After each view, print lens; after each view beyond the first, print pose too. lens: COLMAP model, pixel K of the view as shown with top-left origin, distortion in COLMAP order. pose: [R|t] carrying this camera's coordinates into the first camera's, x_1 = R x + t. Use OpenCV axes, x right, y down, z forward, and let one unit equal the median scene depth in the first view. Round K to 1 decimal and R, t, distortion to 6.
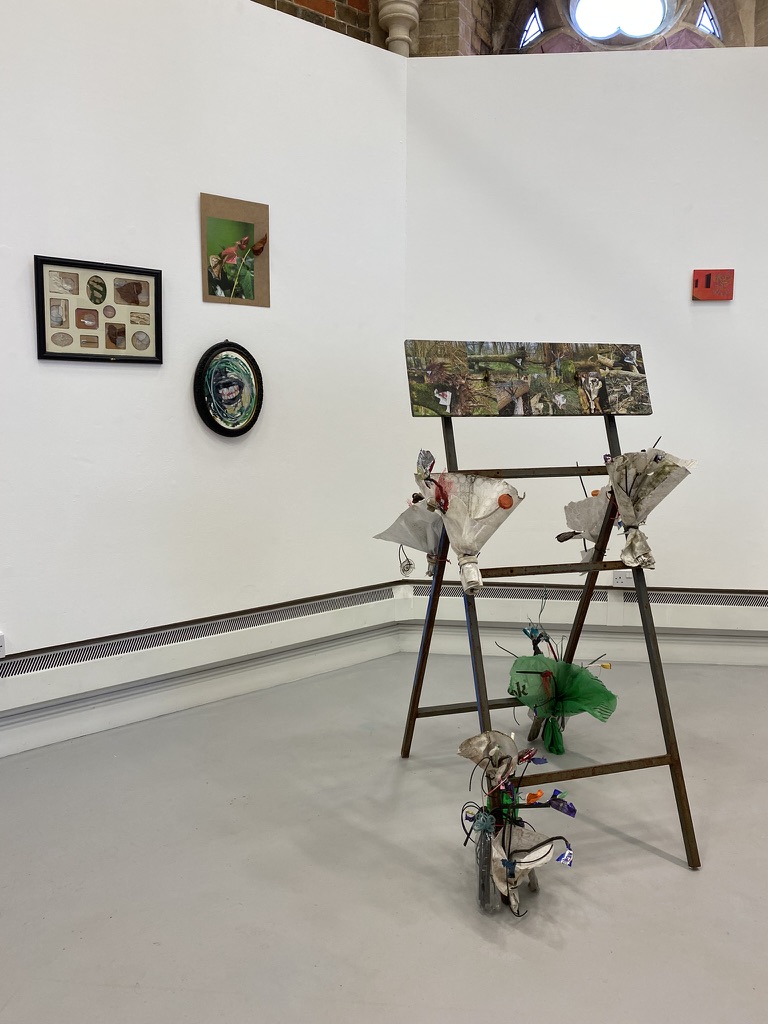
lens RADIAL K [[764.5, 0, 383.2], [0, 764.5, 520.1], [0, 0, 1]] dist [0.050328, -0.065540]
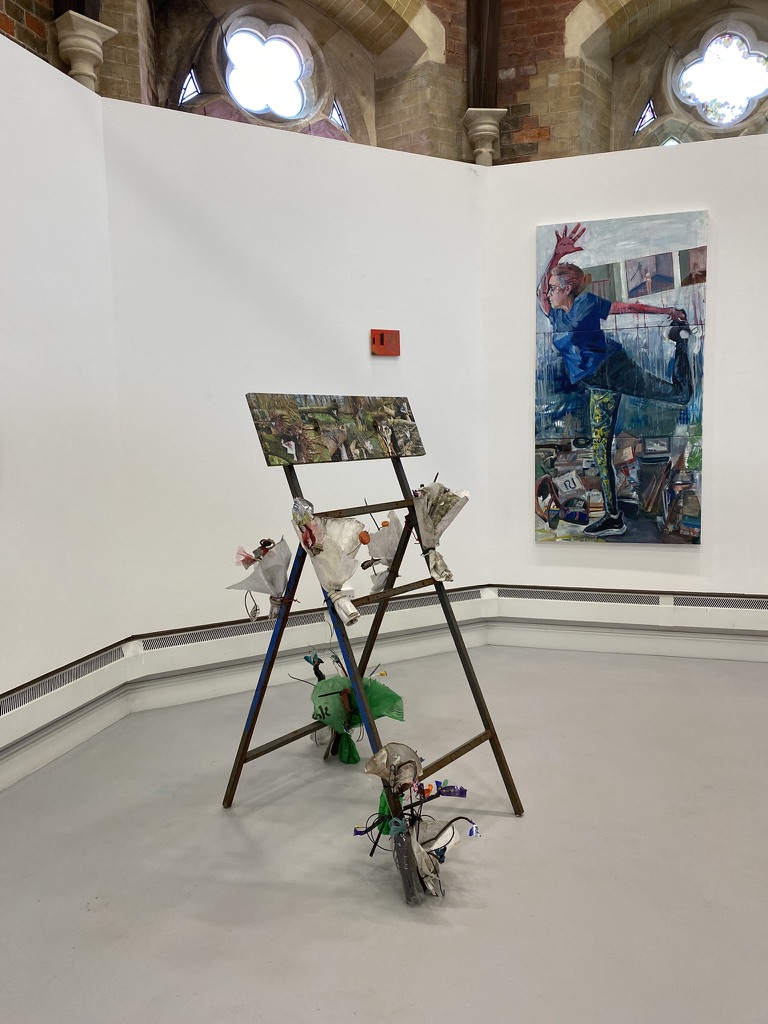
lens RADIAL K [[774.9, 0, 384.0], [0, 774.9, 512.0], [0, 0, 1]] dist [0.043520, -0.052959]
pose [[0.823173, -0.078432, 0.562348, -0.403920], [0.106311, 0.994188, -0.016958, -0.035574], [-0.557750, 0.073743, 0.826727, 0.036828]]
